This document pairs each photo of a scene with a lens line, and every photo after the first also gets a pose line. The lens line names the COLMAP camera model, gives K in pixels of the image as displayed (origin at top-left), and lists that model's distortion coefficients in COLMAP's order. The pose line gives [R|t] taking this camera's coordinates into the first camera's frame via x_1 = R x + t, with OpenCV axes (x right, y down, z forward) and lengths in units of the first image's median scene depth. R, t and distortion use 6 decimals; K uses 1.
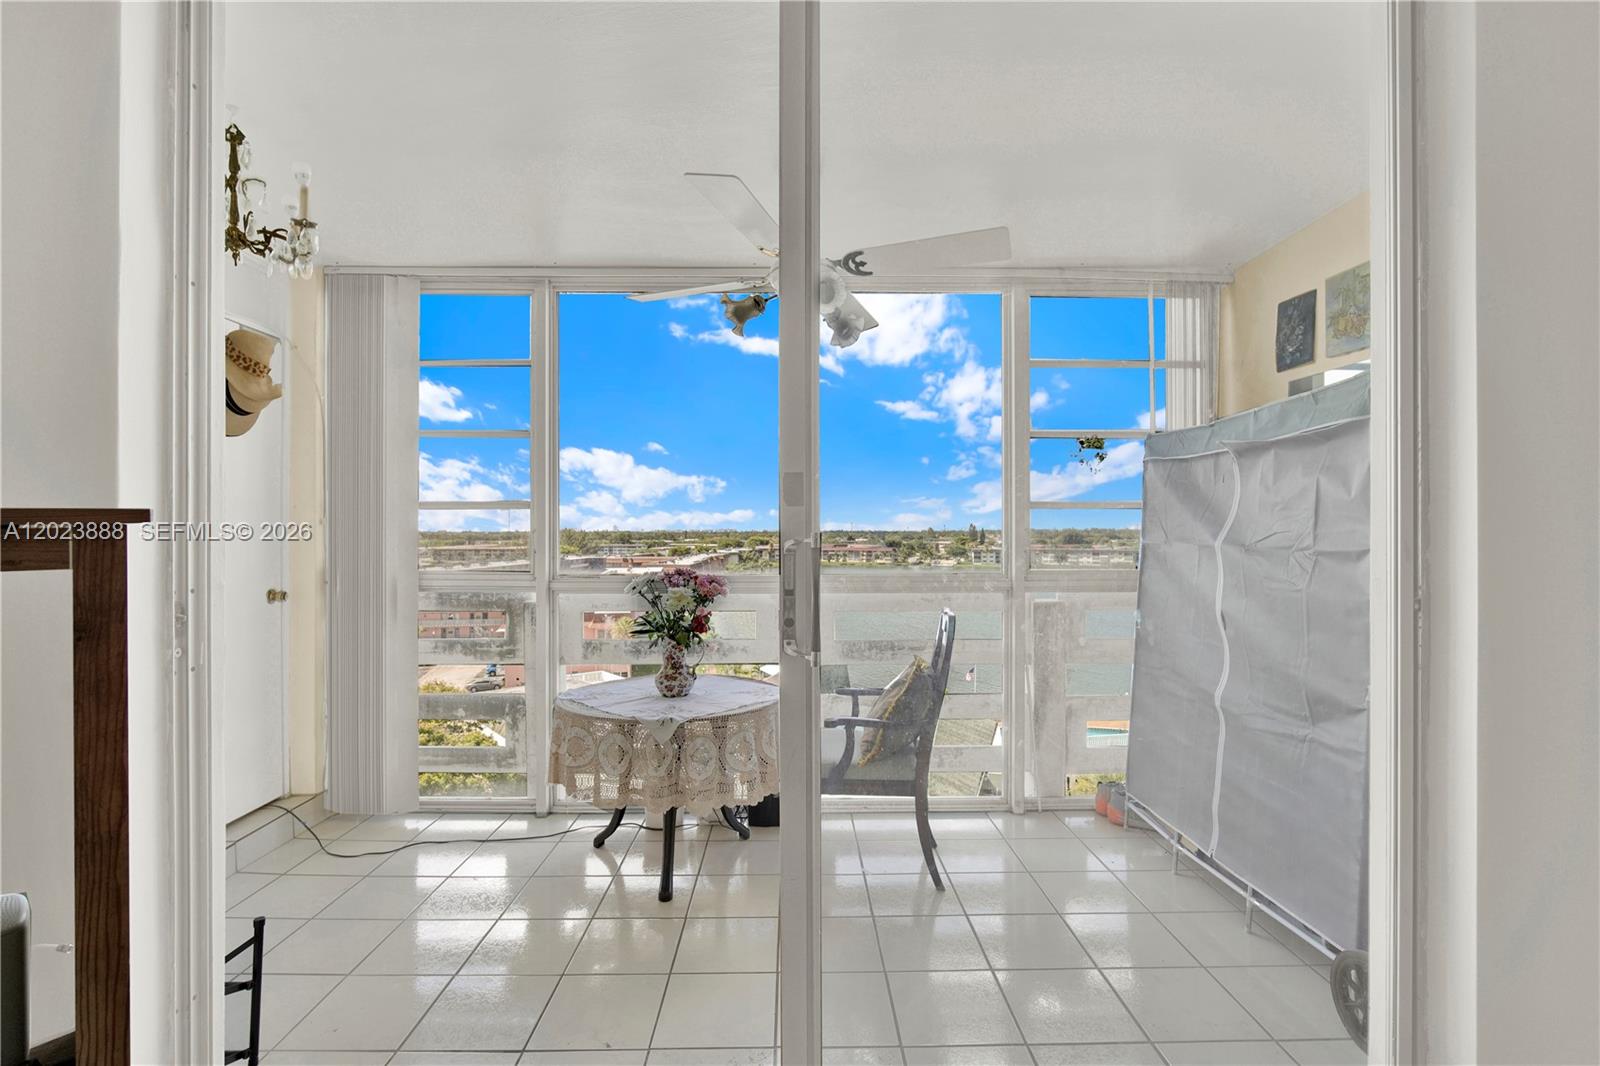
lens RADIAL K [[718.4, 0, 797.5], [0, 718.4, 524.9], [0, 0, 1]] dist [-0.003132, 0.000486]
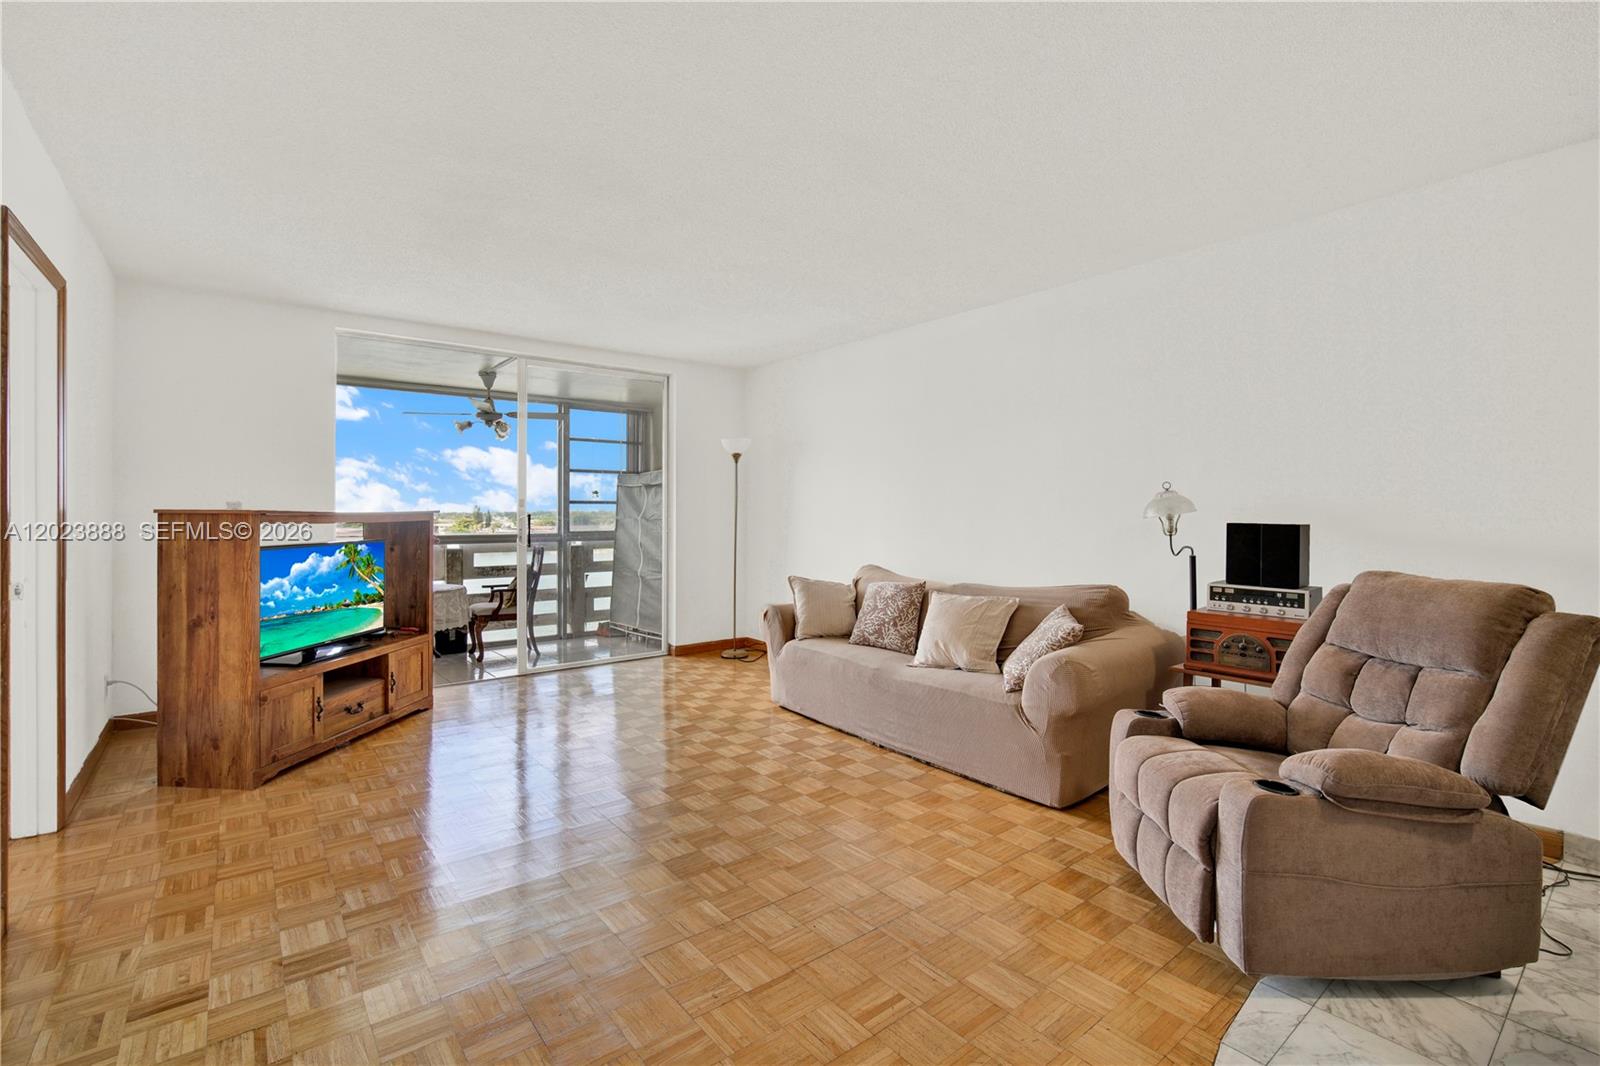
lens RADIAL K [[716.5, 0, 807.5], [0, 716.5, 513.5], [0, 0, 1]] dist [-0.009294, 0.000769]
pose [[0.784464, 0.001200, 0.620174, -0.614132], [-0.007335, 0.999946, 0.007344, -0.018294], [-0.620132, -0.010310, 0.784430, -1.550657]]
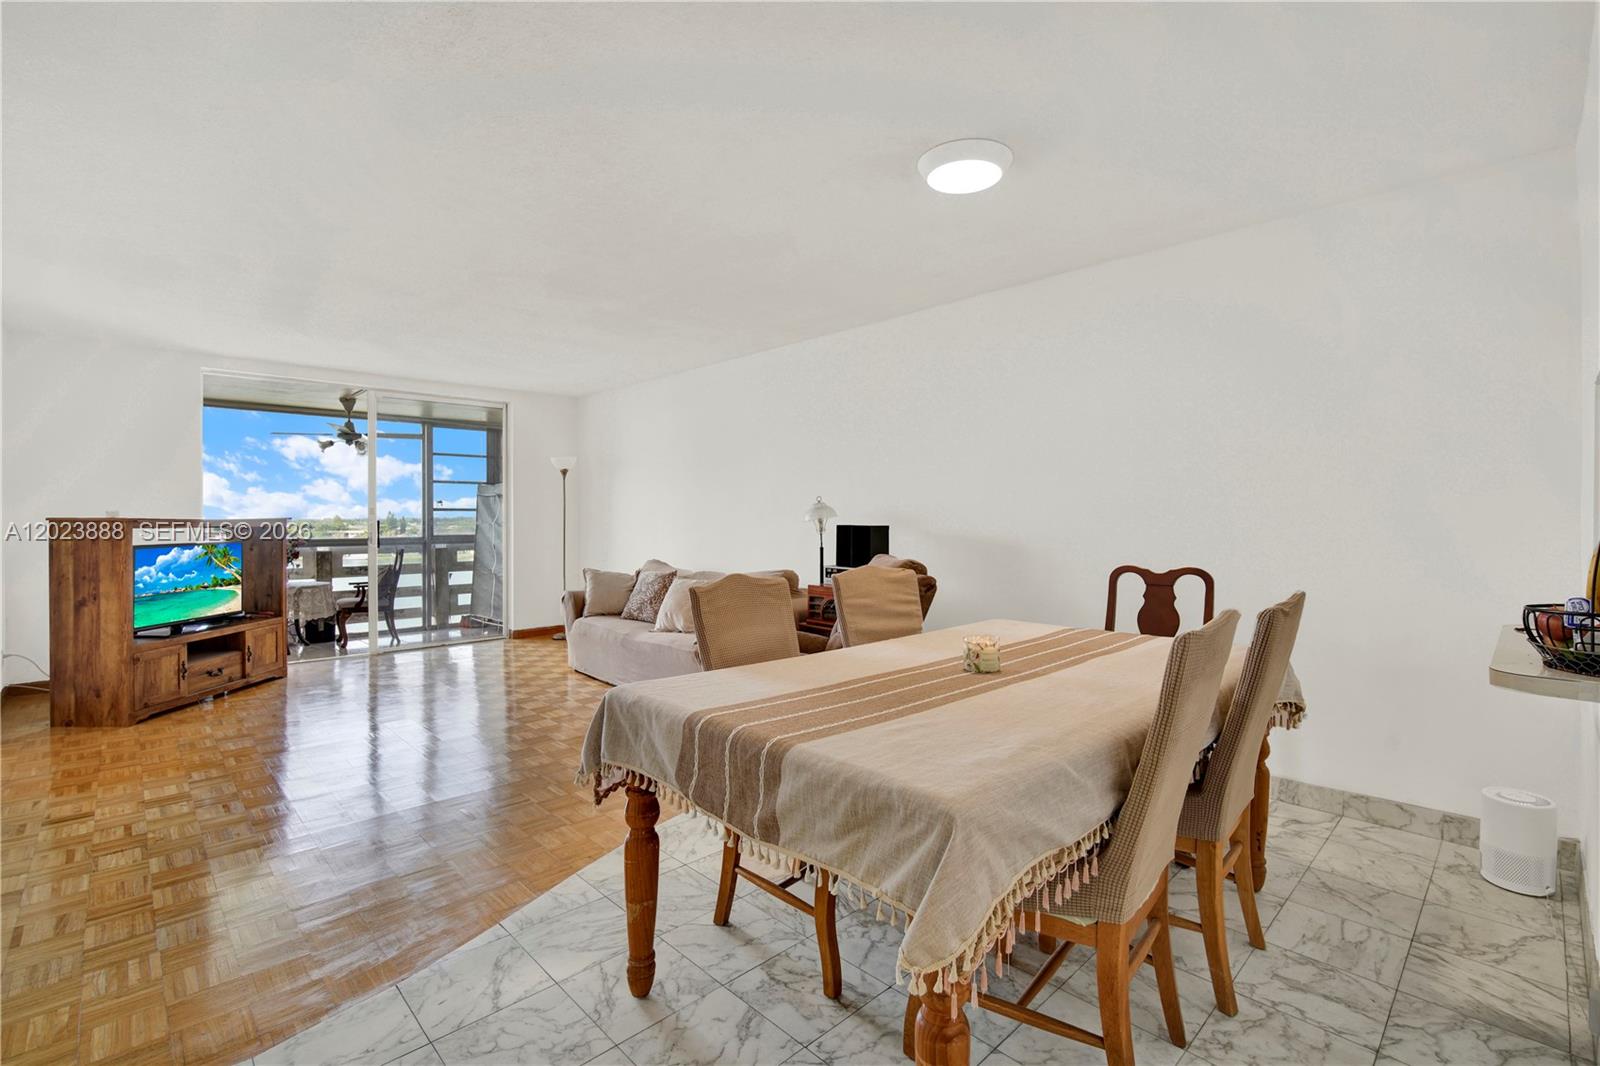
lens RADIAL K [[718.4, 0, 797.5], [0, 718.4, 524.9], [0, 0, 1]] dist [-0.003132, 0.000486]
pose [[0.730691, -0.006564, 0.682677, -0.600882], [-0.005236, 0.999870, 0.015218, -0.024949], [-0.682689, -0.014694, 0.730562, -2.221804]]
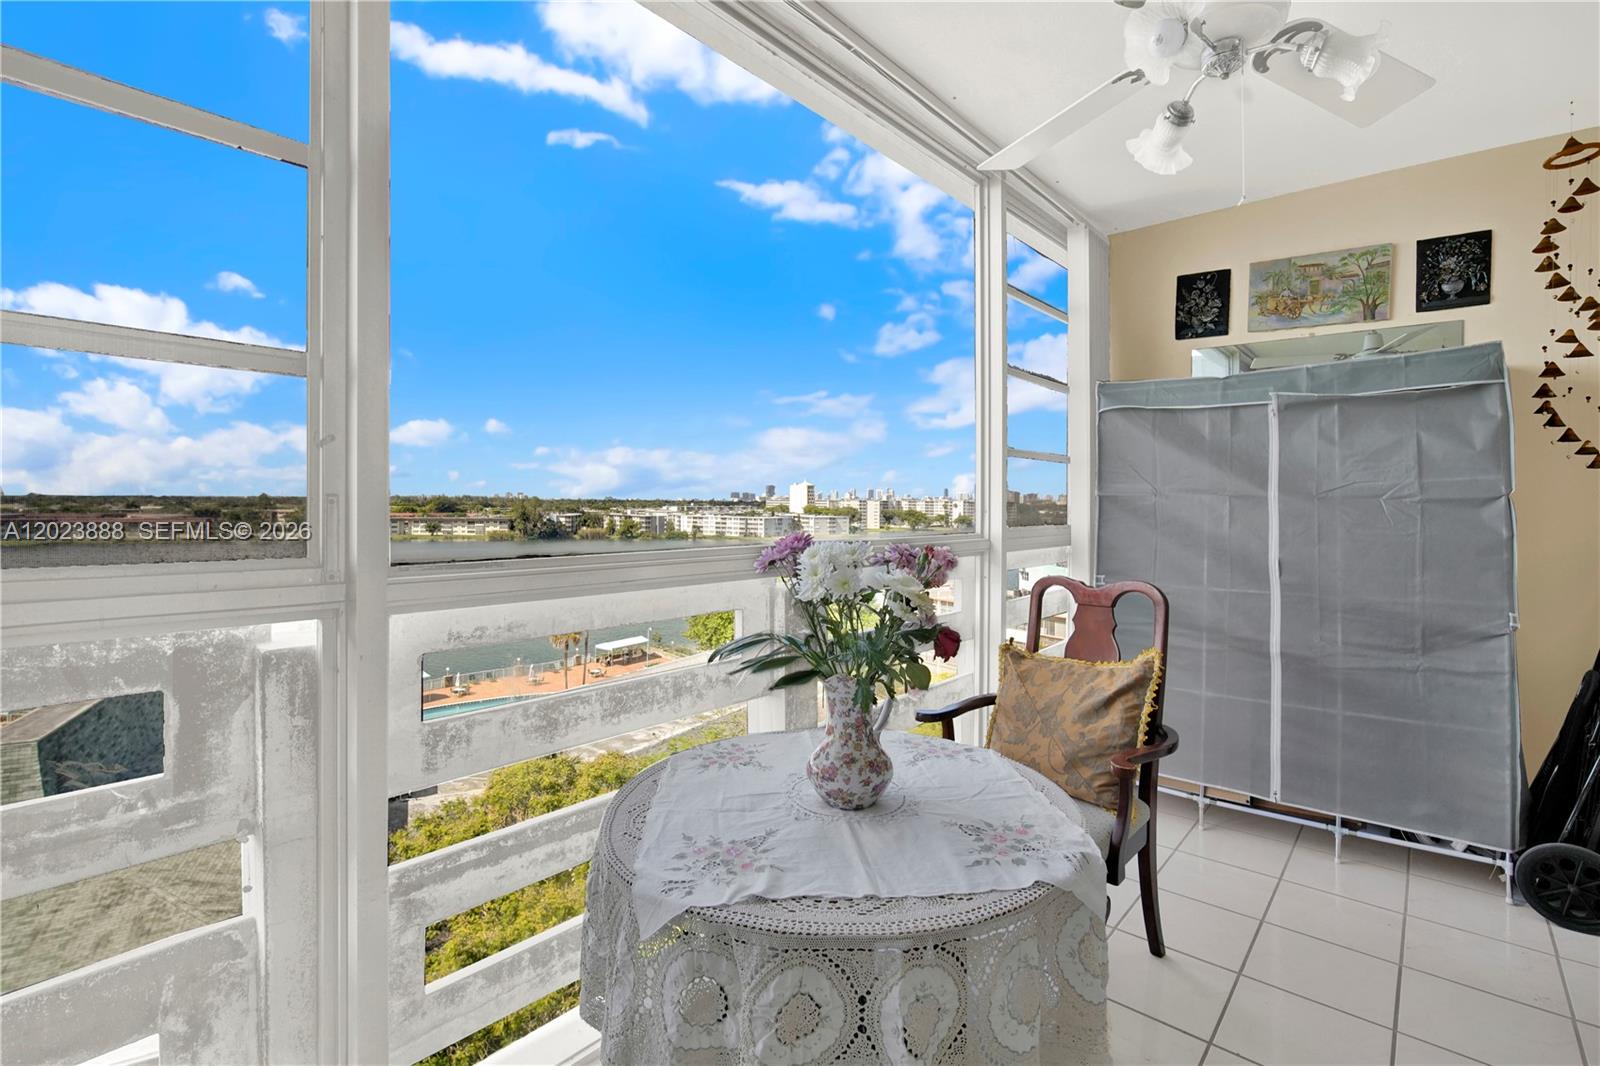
lens RADIAL K [[734.5, 0, 796.9], [0, 734.5, 503.4], [0, 0, 1]] dist [0.000599, 0.000195]
pose [[0.669462, 0.005559, 0.742825, -0.618647], [-0.015885, 0.999850, 0.006833, 0.042117], [-0.742676, -0.016375, 0.669451, 0.773126]]
